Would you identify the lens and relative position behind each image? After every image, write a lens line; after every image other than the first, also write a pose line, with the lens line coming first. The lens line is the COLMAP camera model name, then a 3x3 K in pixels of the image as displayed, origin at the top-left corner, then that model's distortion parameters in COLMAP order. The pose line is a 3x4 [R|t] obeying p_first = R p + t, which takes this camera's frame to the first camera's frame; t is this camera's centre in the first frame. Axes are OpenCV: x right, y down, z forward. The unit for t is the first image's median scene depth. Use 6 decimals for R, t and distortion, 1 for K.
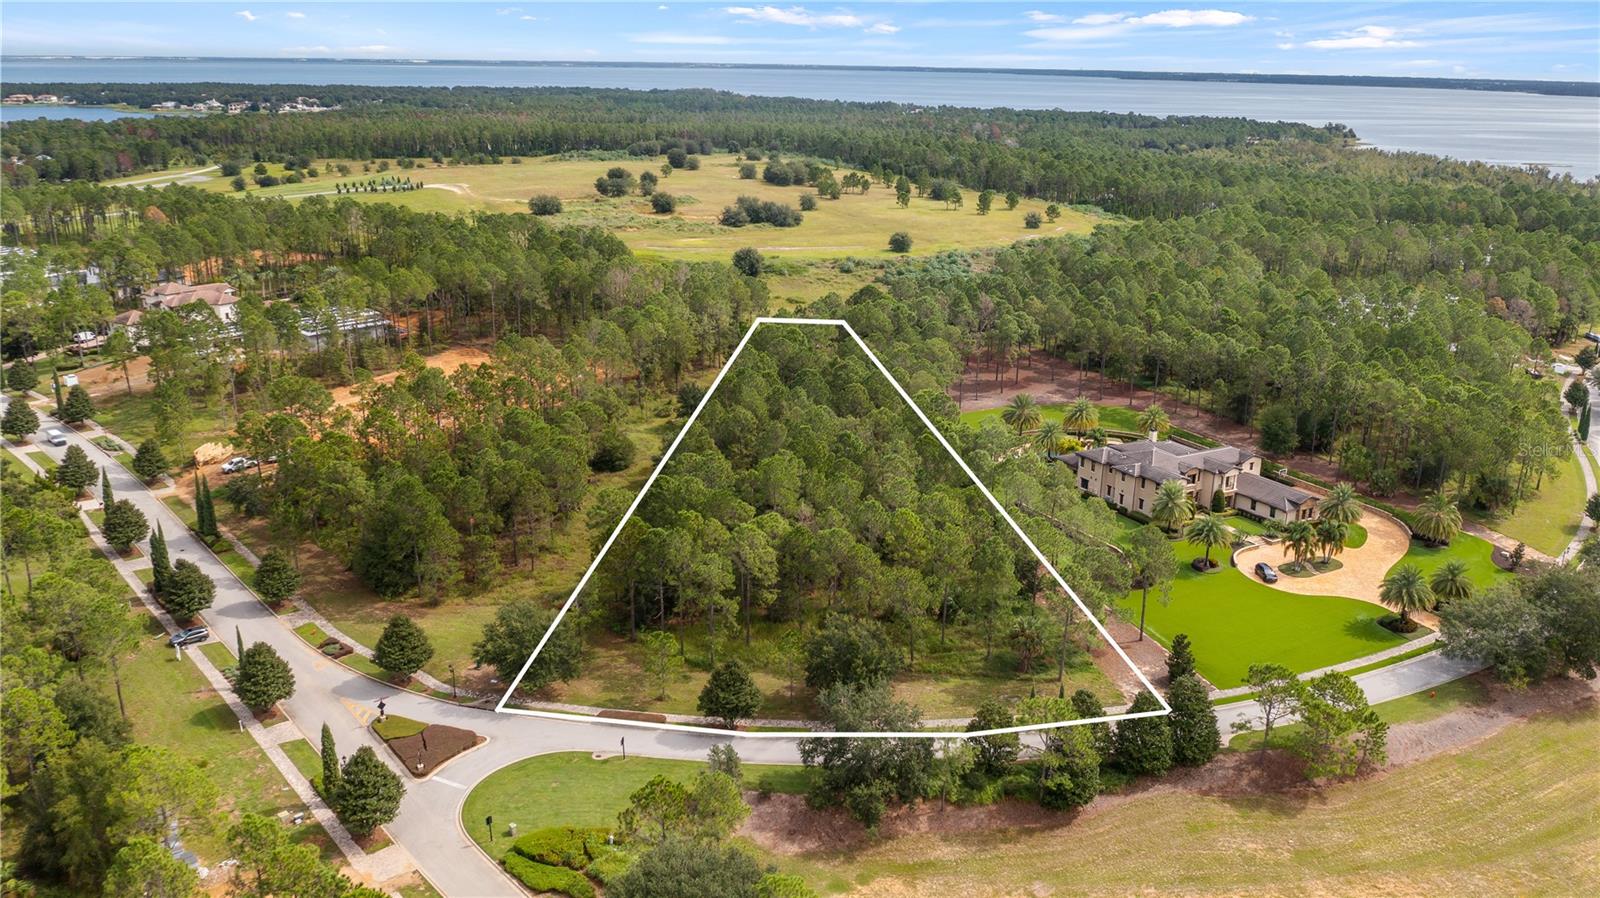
lens RADIAL K [[1264.5, 0, 800.0], [0, 1264.5, 449.0], [0, 0, 1]] dist [-0.020869, 0.007021]
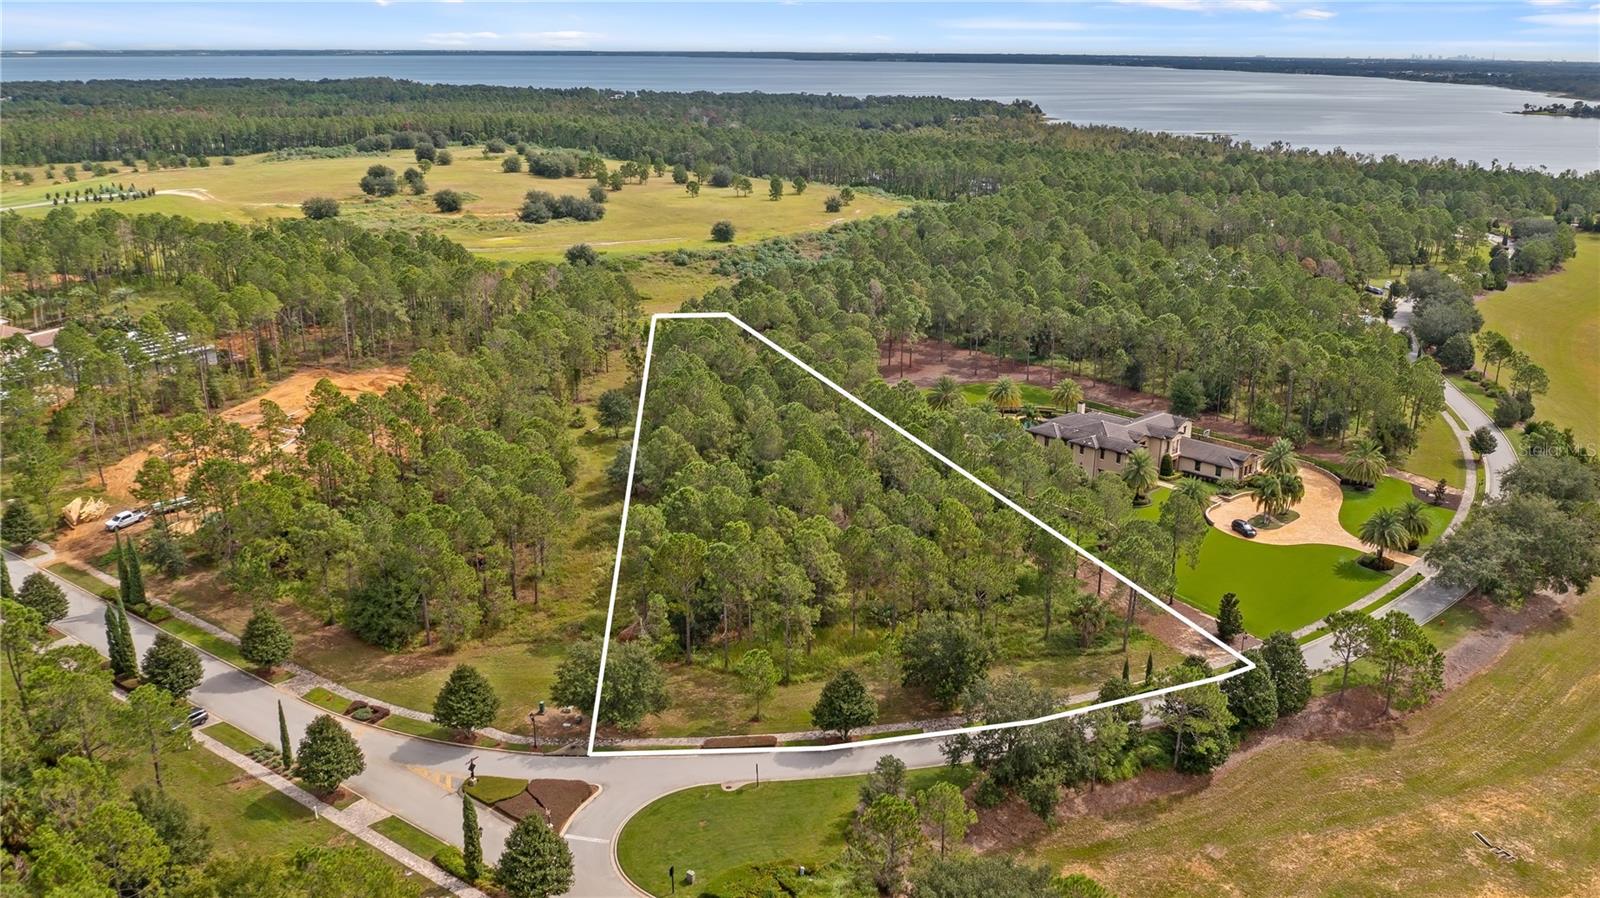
lens RADIAL K [[1282.8, 0, 800.0], [0, 1282.8, 449.0], [0, 0, 1]] dist [-0.018586, 0.001185]
pose [[0.969161, -0.082698, 0.232139, -0.234105], [0.080880, 0.996573, 0.017354, -0.017007], [-0.232779, 0.001956, 0.972528, 0.038020]]
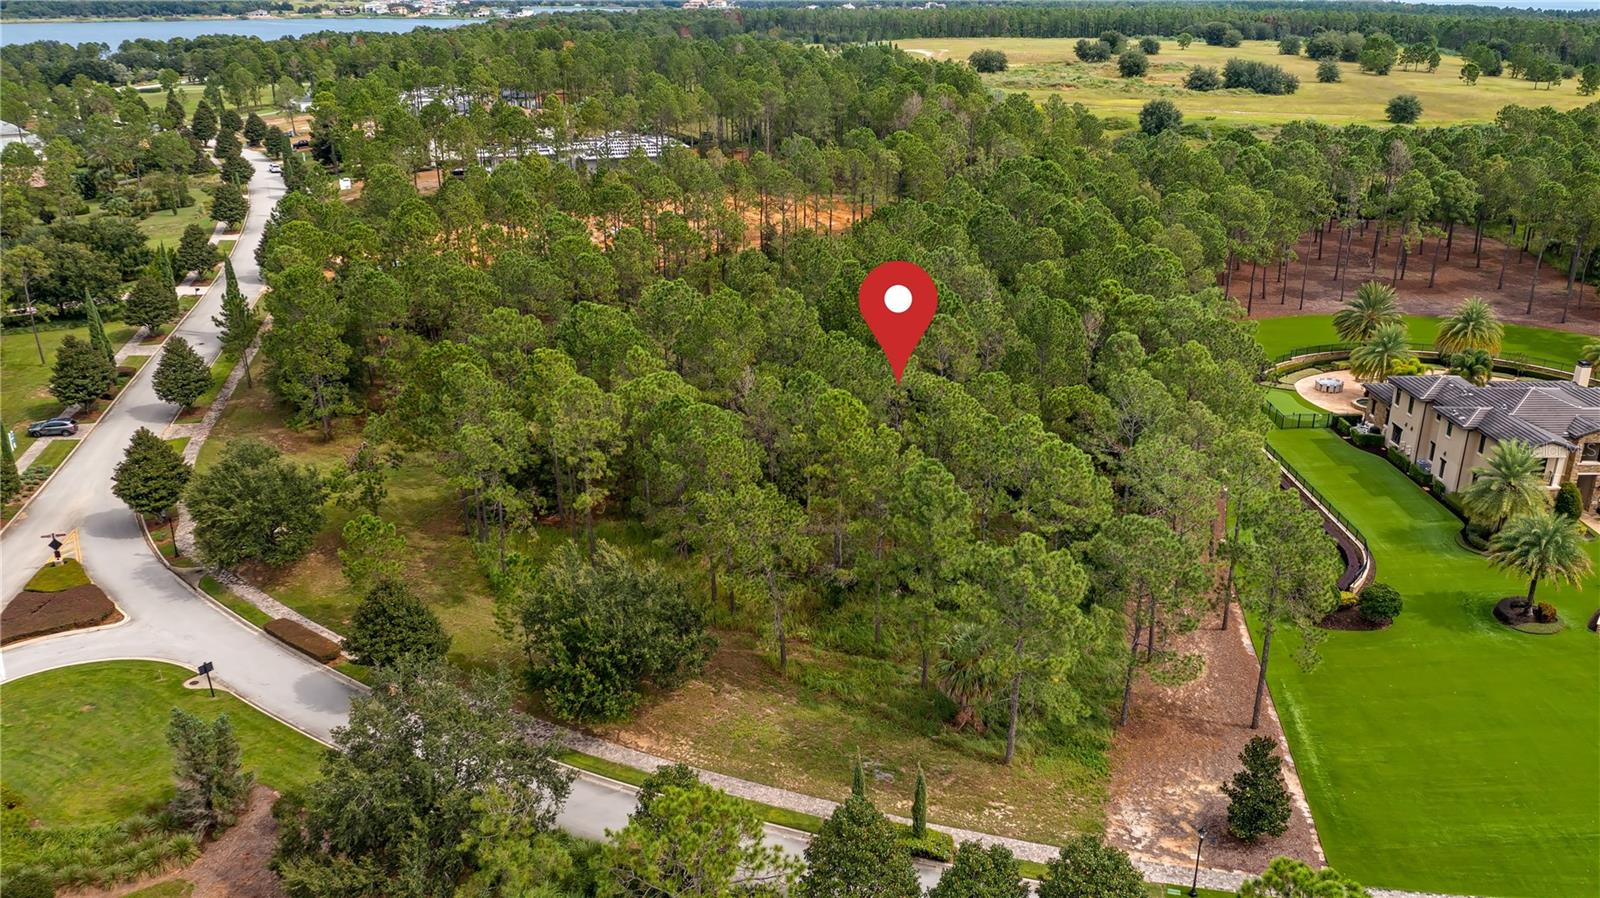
lens RADIAL K [[1264.5, 0, 800.0], [0, 1264.5, 449.0], [0, 0, 1]] dist [-0.020869, 0.007021]
pose [[0.878095, 0.157160, -0.451941, 0.285448], [-0.132010, 0.987433, 0.086887, 0.023304], [0.459917, -0.016634, 0.887806, 0.436191]]
